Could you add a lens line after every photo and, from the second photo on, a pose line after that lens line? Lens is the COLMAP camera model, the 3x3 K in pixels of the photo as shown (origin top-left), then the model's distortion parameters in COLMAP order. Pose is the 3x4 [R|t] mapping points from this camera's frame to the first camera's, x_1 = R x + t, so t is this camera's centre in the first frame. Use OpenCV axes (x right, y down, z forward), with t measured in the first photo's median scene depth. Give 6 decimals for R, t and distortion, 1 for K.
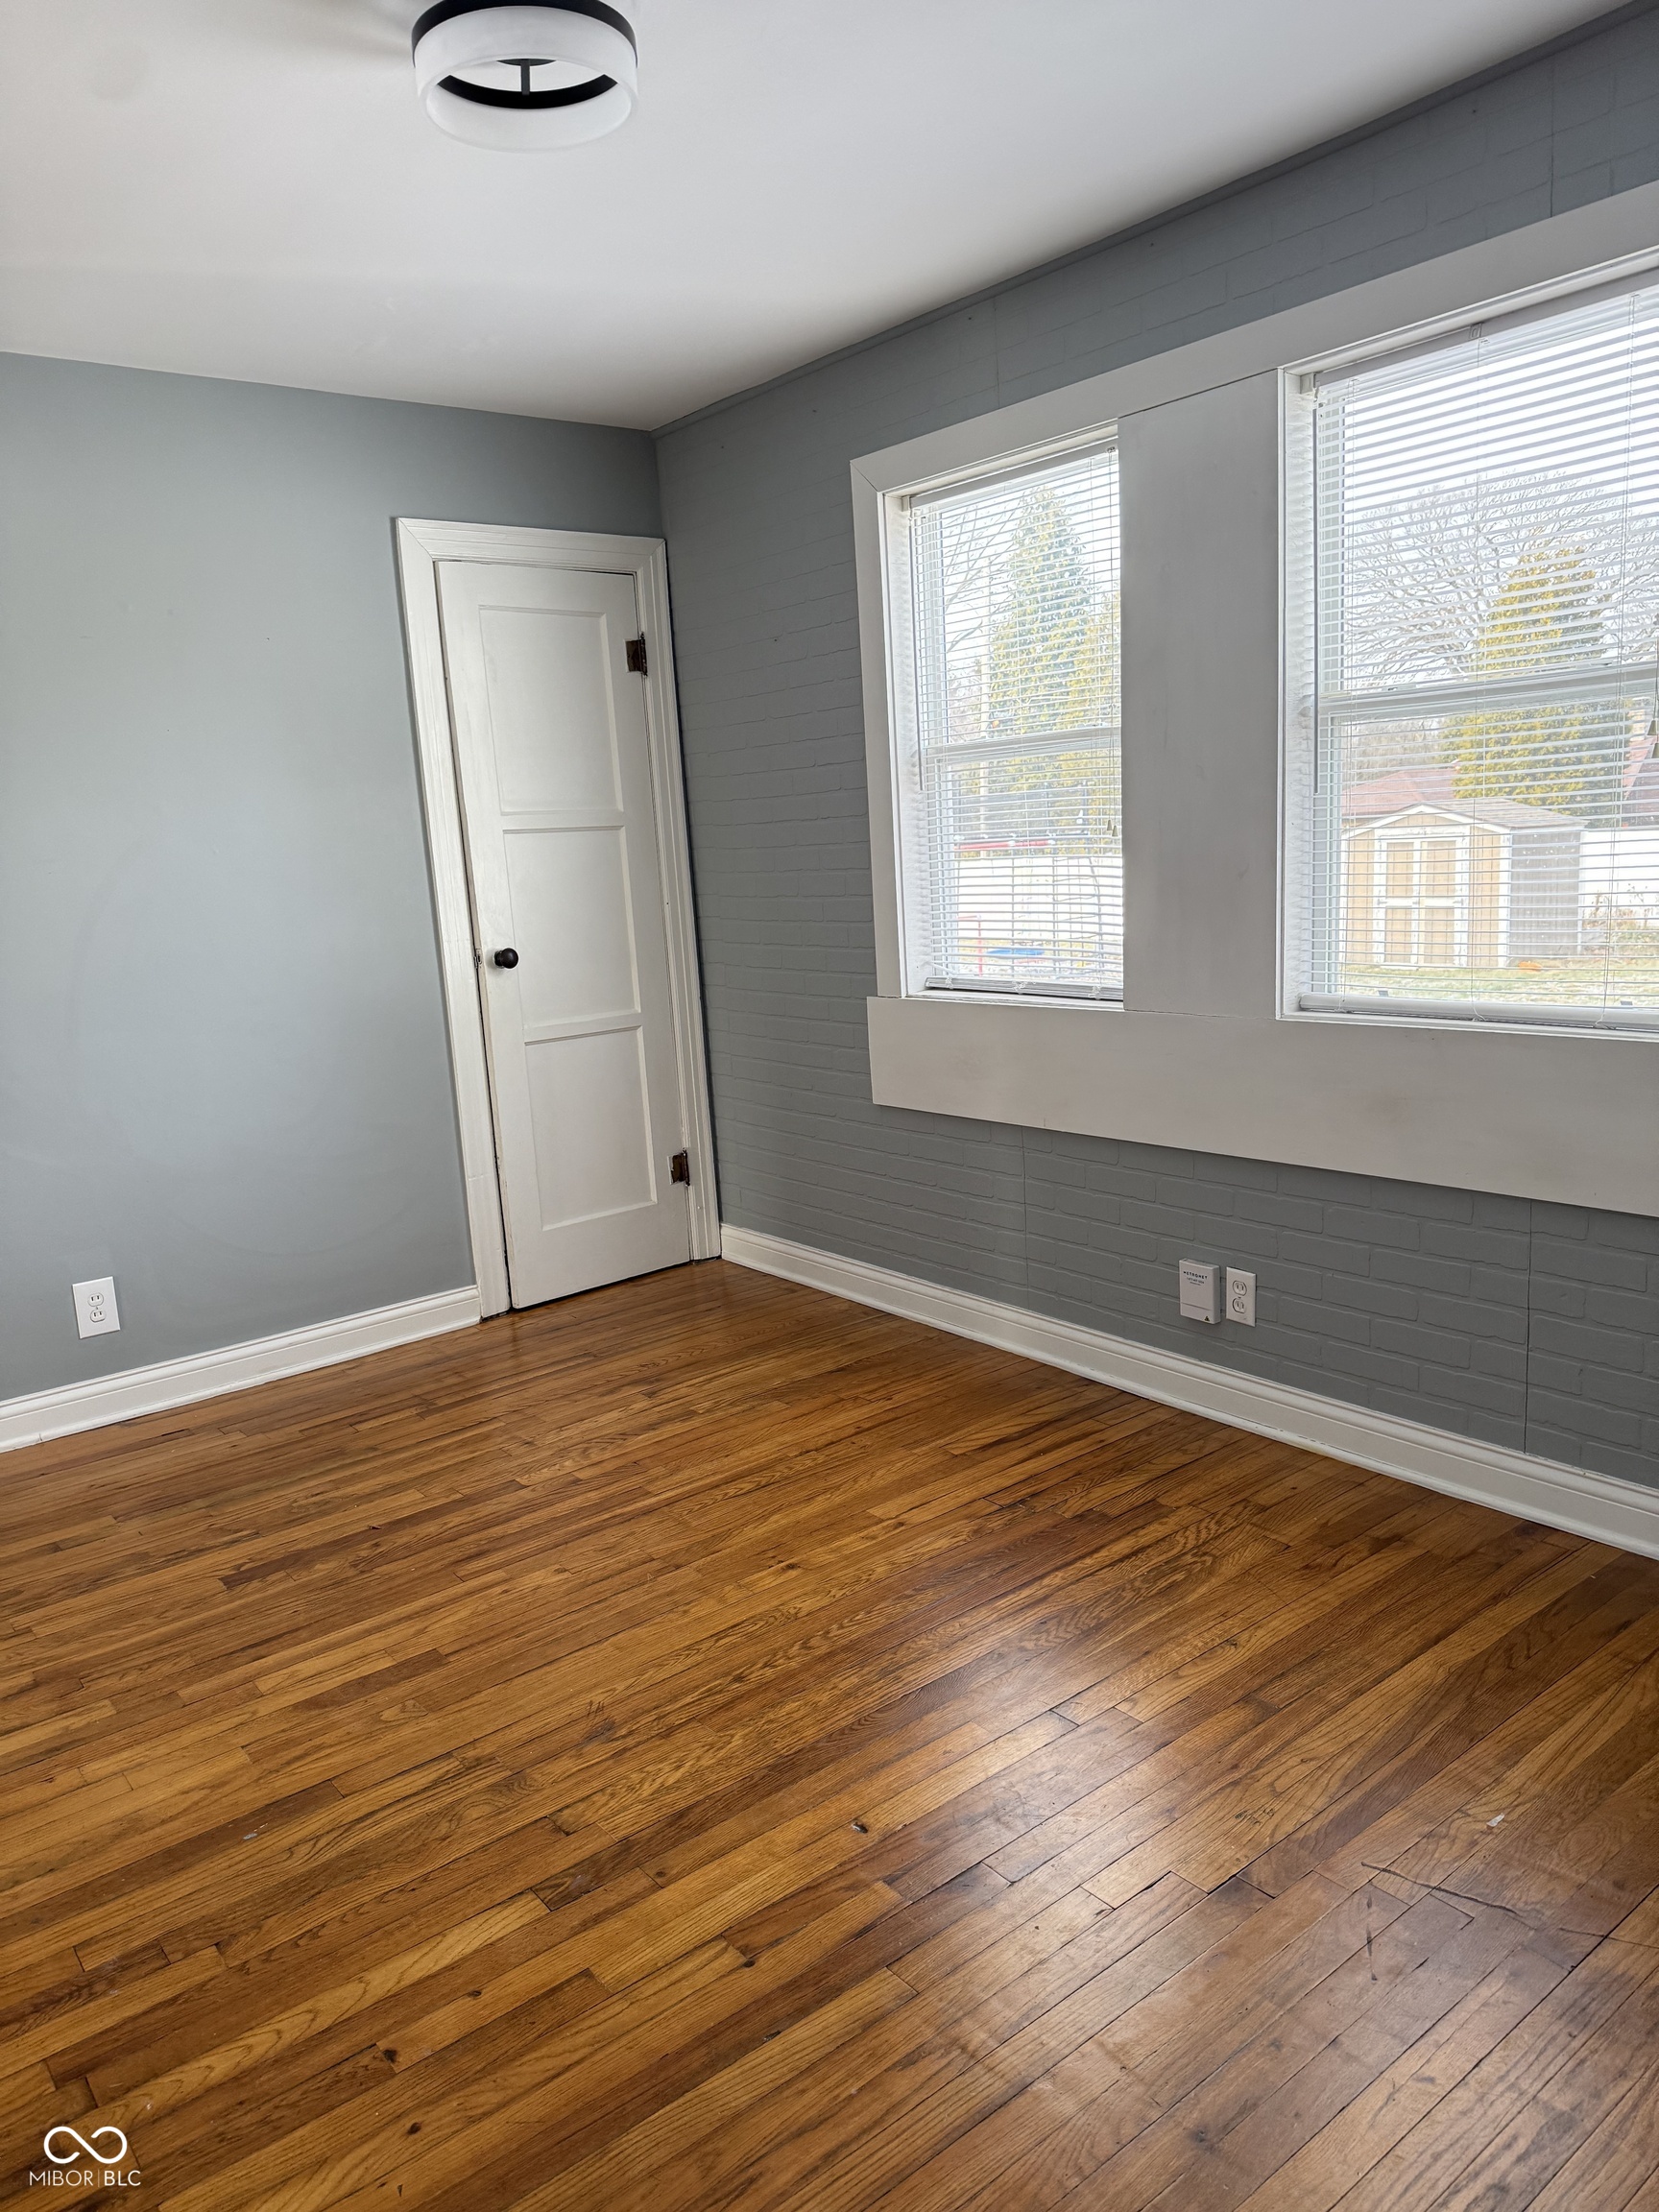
lens RADIAL K [[1560.6, 0, 837.9], [0, 1560.6, 1112.7], [0, 0, 1]] dist [0.045872, -0.018393]
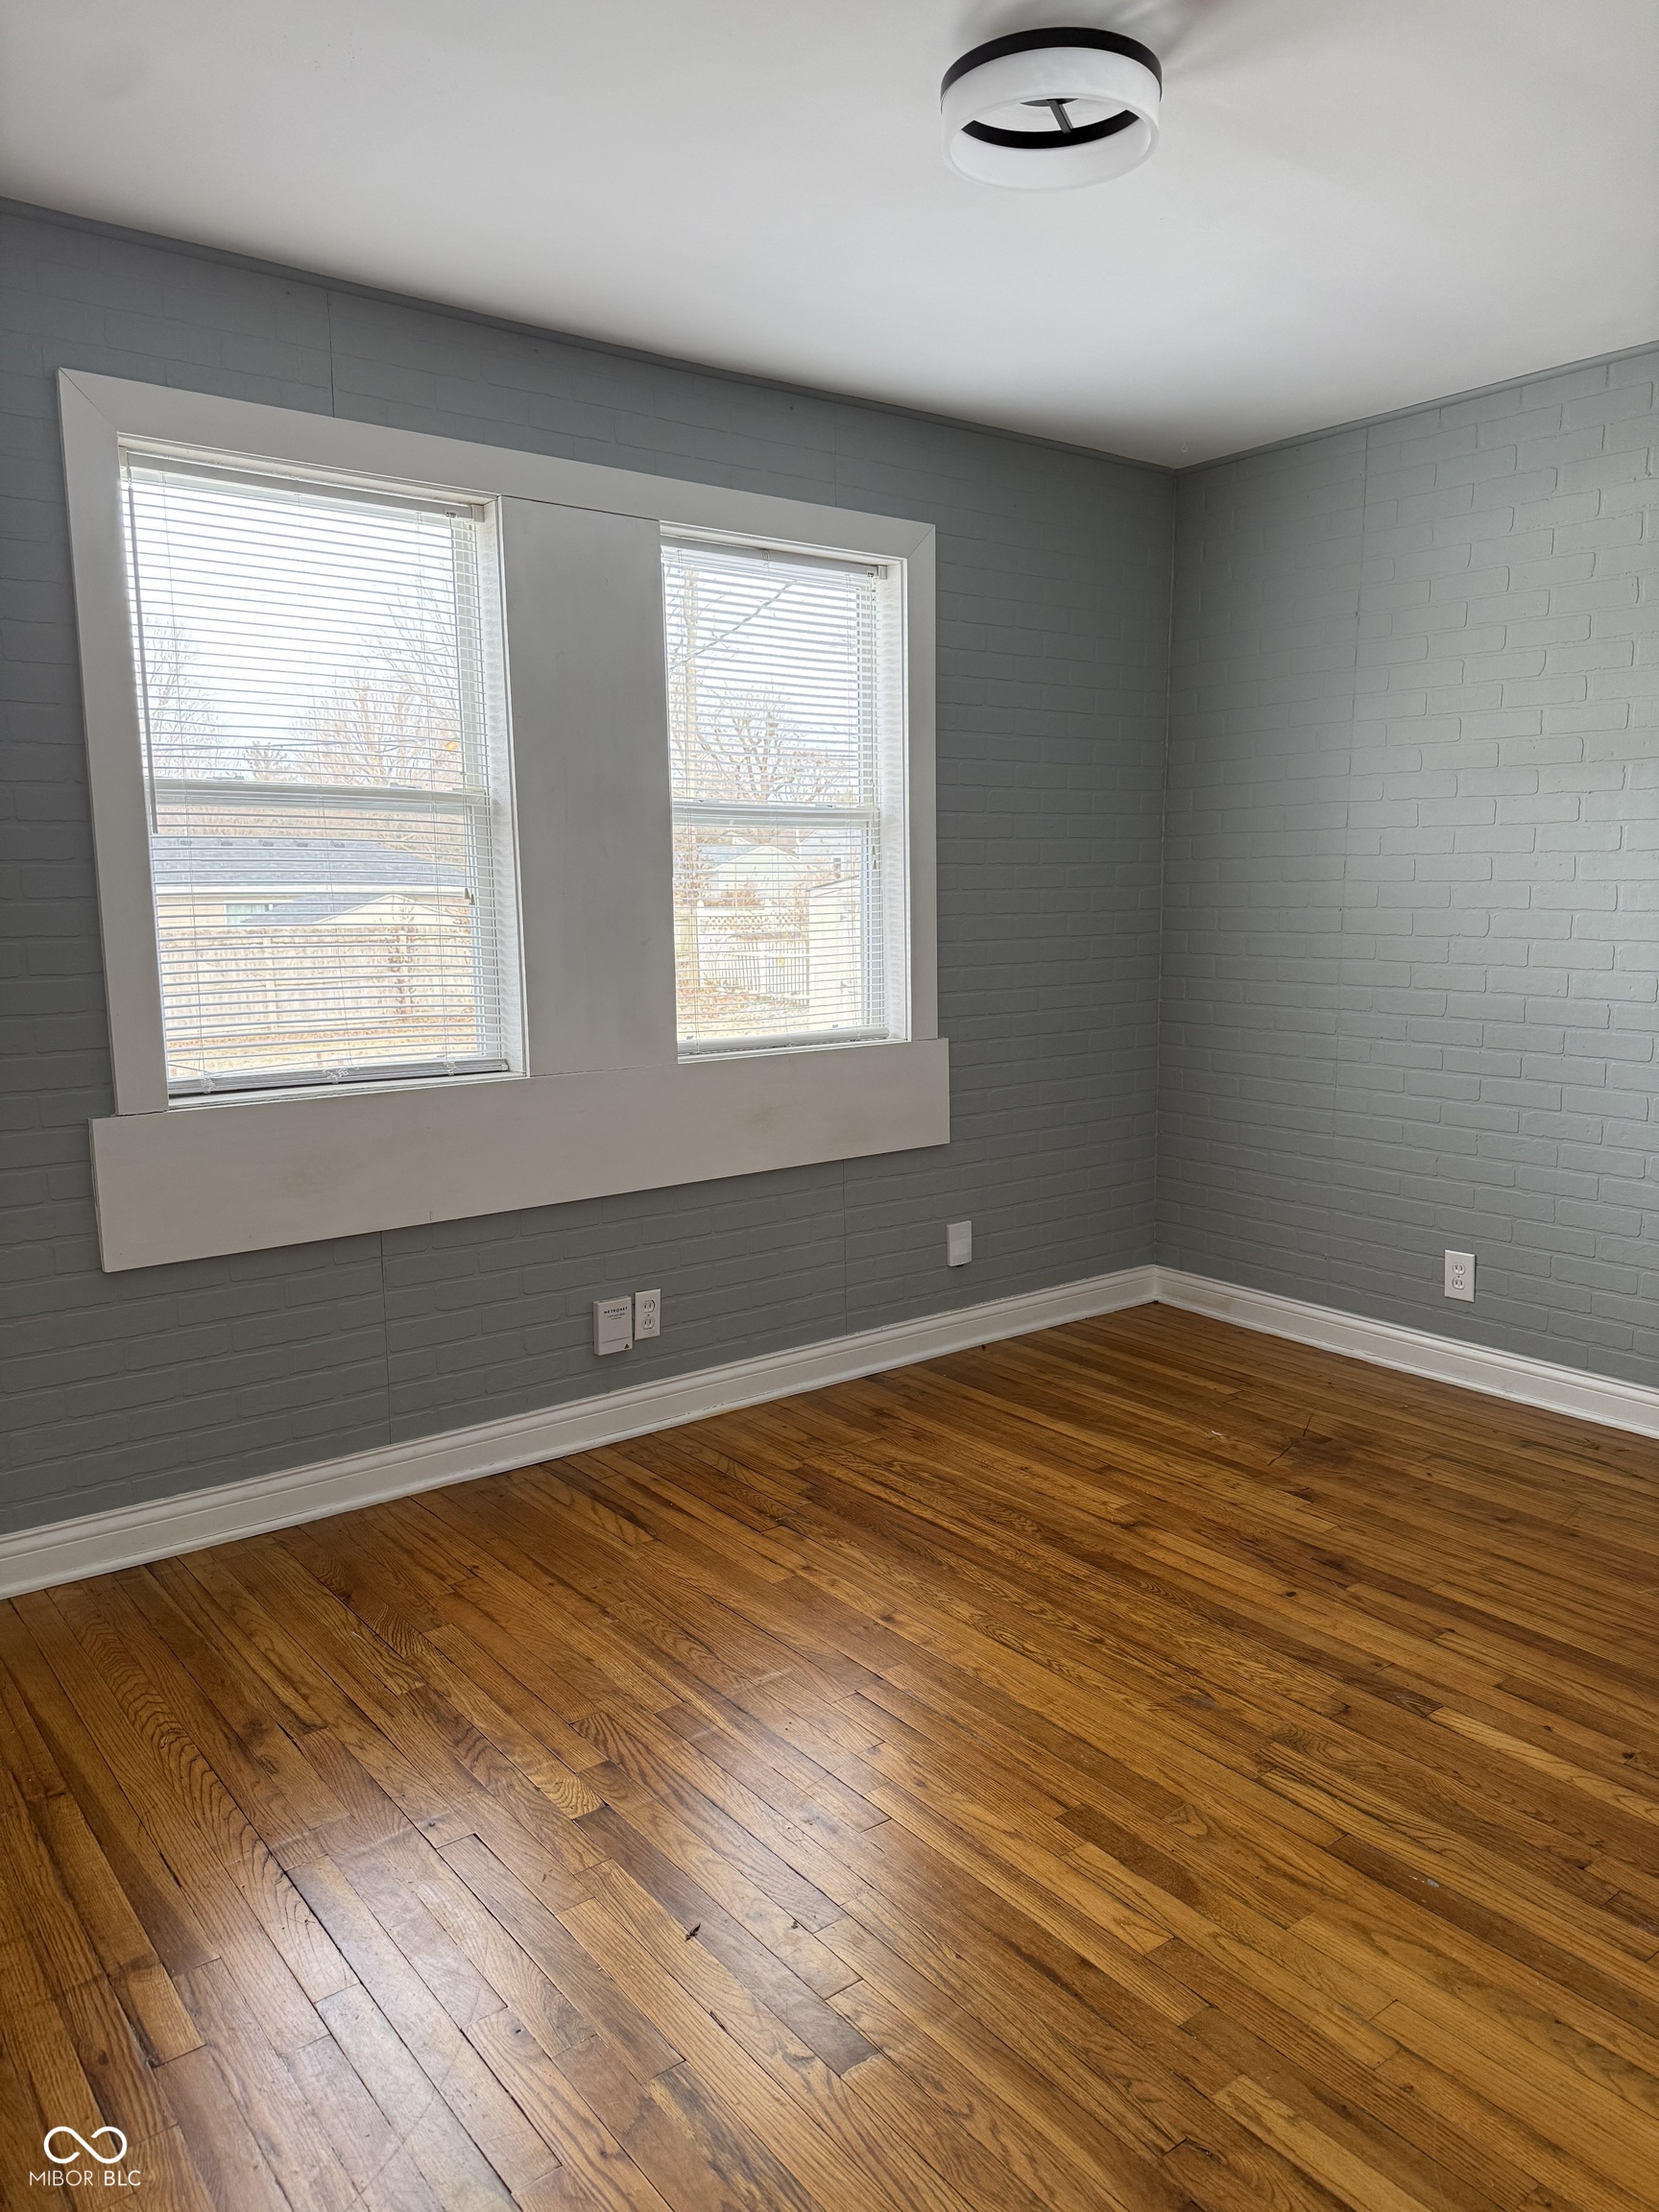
lens RADIAL K [[1560.6, 0, 833.6], [0, 1560.6, 1096.4], [0, 0, 1]] dist [0.045872, -0.018393]
pose [[0.008387, -0.082994, 0.996515, -0.978668], [0.188812, 0.978755, 0.079925, -0.114517], [-0.981977, 0.187483, 0.023879, 0.946397]]
